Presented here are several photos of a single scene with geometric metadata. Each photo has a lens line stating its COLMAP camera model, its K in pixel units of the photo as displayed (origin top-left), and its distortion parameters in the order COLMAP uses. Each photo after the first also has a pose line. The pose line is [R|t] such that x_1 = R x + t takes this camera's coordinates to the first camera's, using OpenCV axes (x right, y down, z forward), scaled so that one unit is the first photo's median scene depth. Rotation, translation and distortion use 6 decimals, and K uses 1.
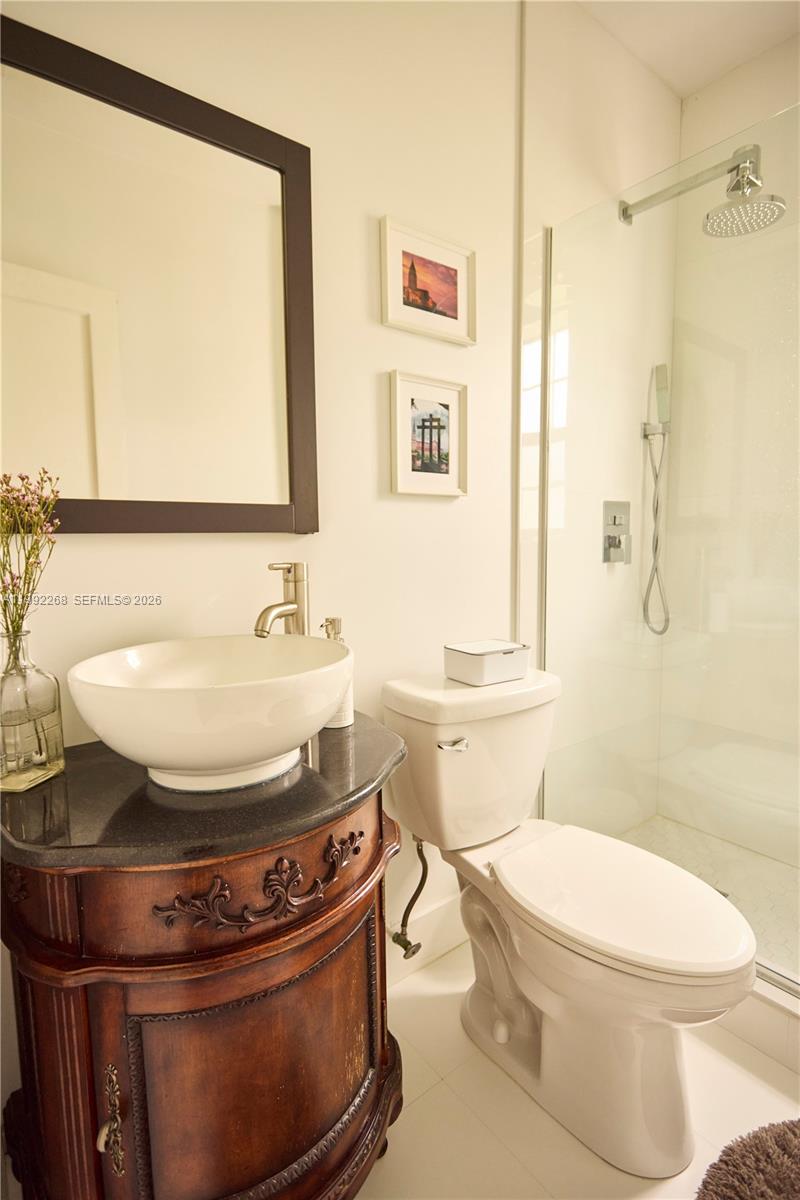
lens RADIAL K [[609.9, 0, 405.1], [0, 609.9, 604.8], [0, 0, 1]] dist [-0.003492, -0.002170]
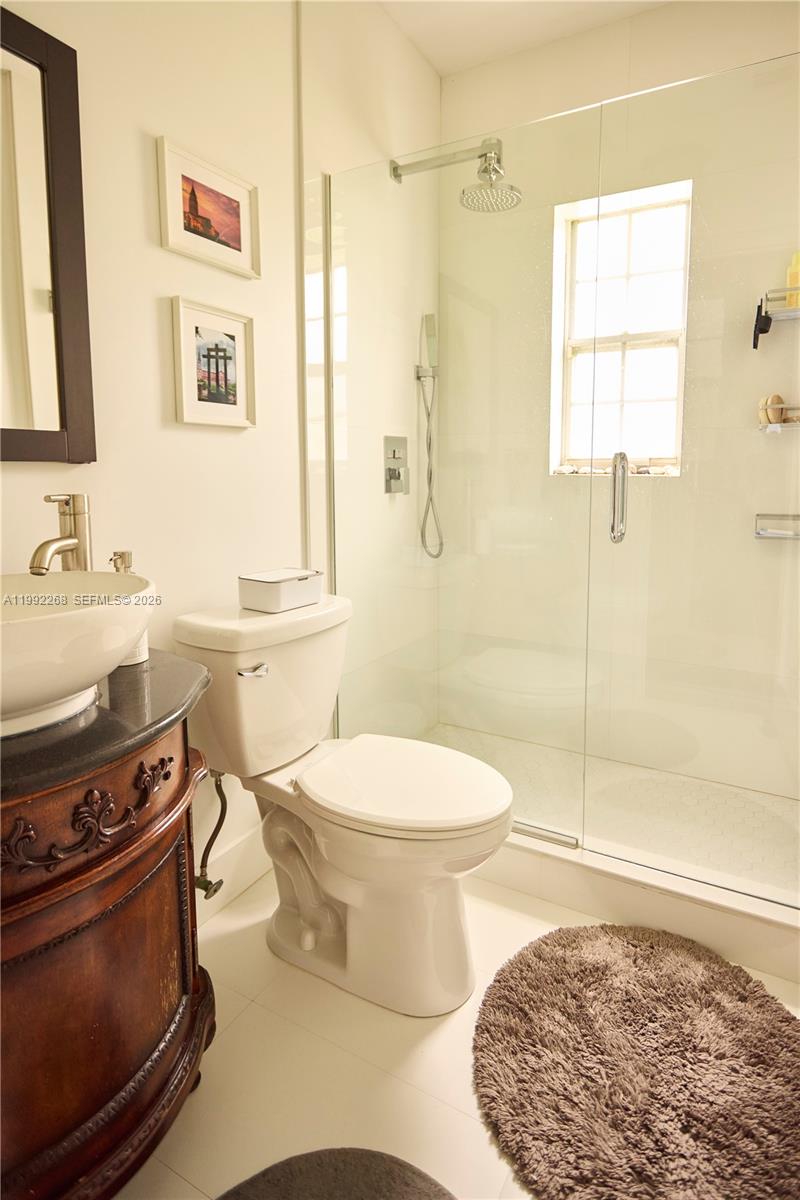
lens RADIAL K [[934.3, 0, 400.0], [0, 934.3, 600.0], [0, 0, 1]] dist [0.000714, -0.001006]
pose [[0.938207, -0.039878, 0.343769, -0.224124], [0.030692, 0.999013, 0.032124, 0.066535], [-0.344711, -0.019588, 0.938504, -0.557846]]
